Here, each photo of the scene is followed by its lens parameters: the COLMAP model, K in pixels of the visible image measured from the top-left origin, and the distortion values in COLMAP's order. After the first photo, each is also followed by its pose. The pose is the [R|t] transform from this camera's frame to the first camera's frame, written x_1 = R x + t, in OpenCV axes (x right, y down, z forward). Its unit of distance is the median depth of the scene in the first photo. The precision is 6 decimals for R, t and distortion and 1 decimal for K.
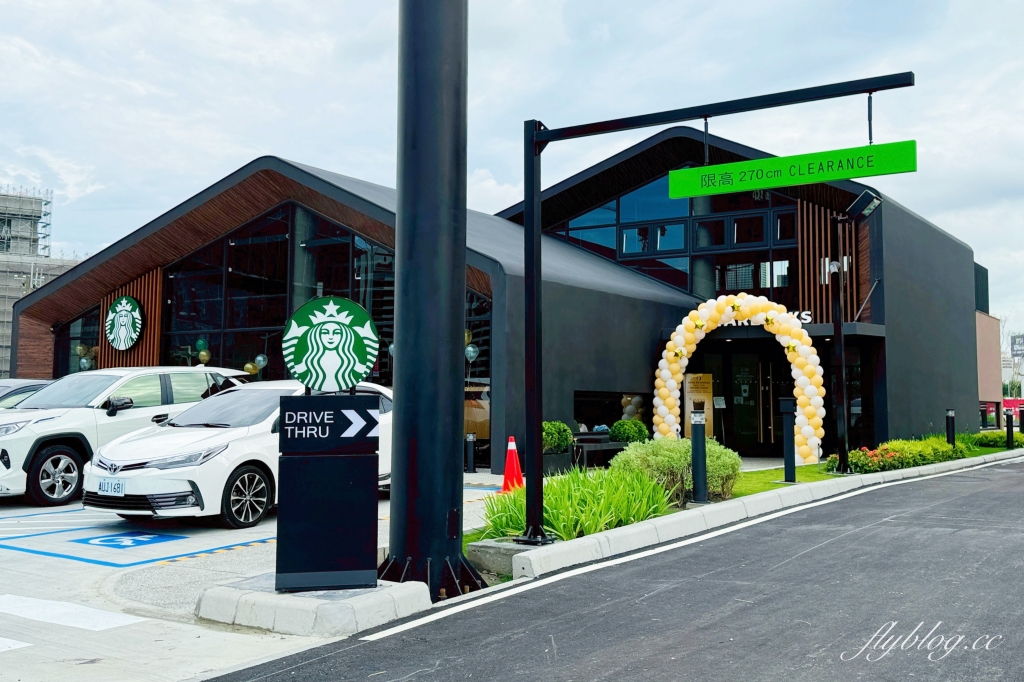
lens RADIAL K [[1045.7, 0, 508.1], [0, 1045.7, 307.7], [0, 0, 1]] dist [0.154966, -0.009413]
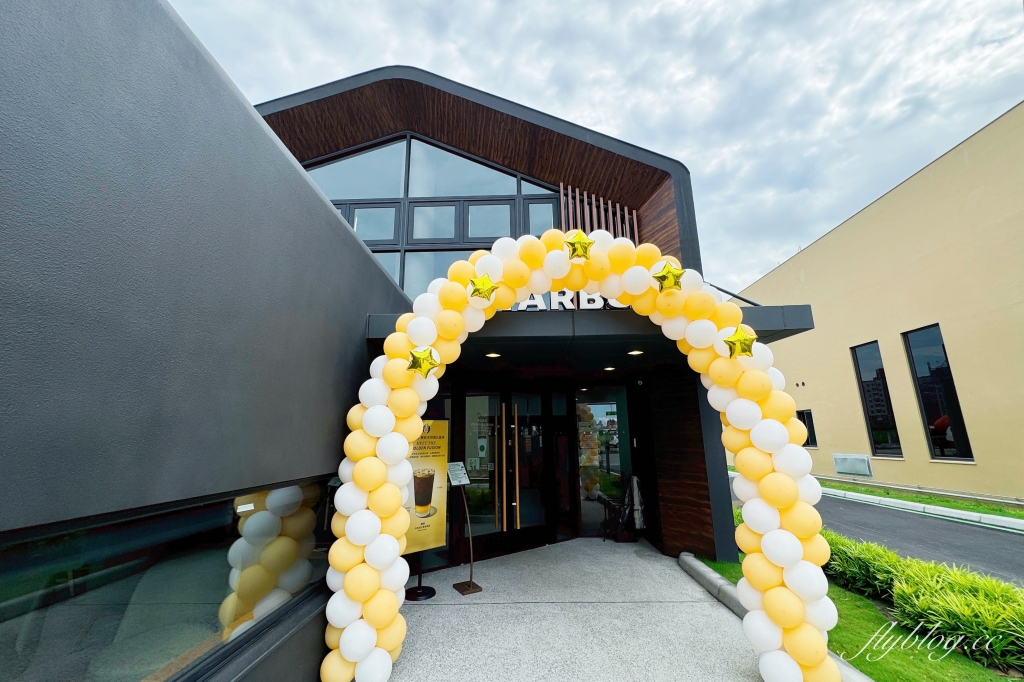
lens RADIAL K [[421.1, 0, 512.0], [0, 421.1, 341.0], [0, 0, 1]] dist [-0.000469, 0.000029]
pose [[0.847705, 0.101163, 0.520732, 0.110698], [-0.027864, 0.988784, -0.146732, 0.056913], [-0.529735, 0.109876, 0.841016, 0.851316]]
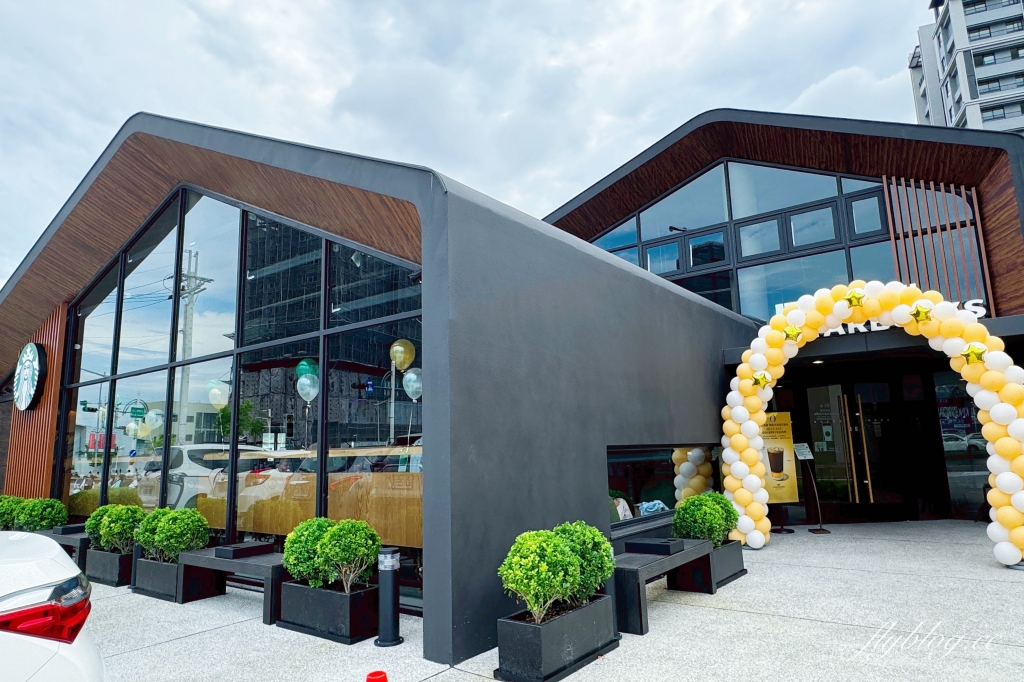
lens RADIAL K [[634.0, 0, 512.0], [0, 634.0, 341.0], [0, 0, 1]] dist [-0.002600, 0.001812]
pose [[0.997565, -0.045428, -0.052919, 0.030206], [0.041164, 0.996020, -0.079054, 0.043707], [0.056299, 0.076683, 0.995465, 0.592034]]
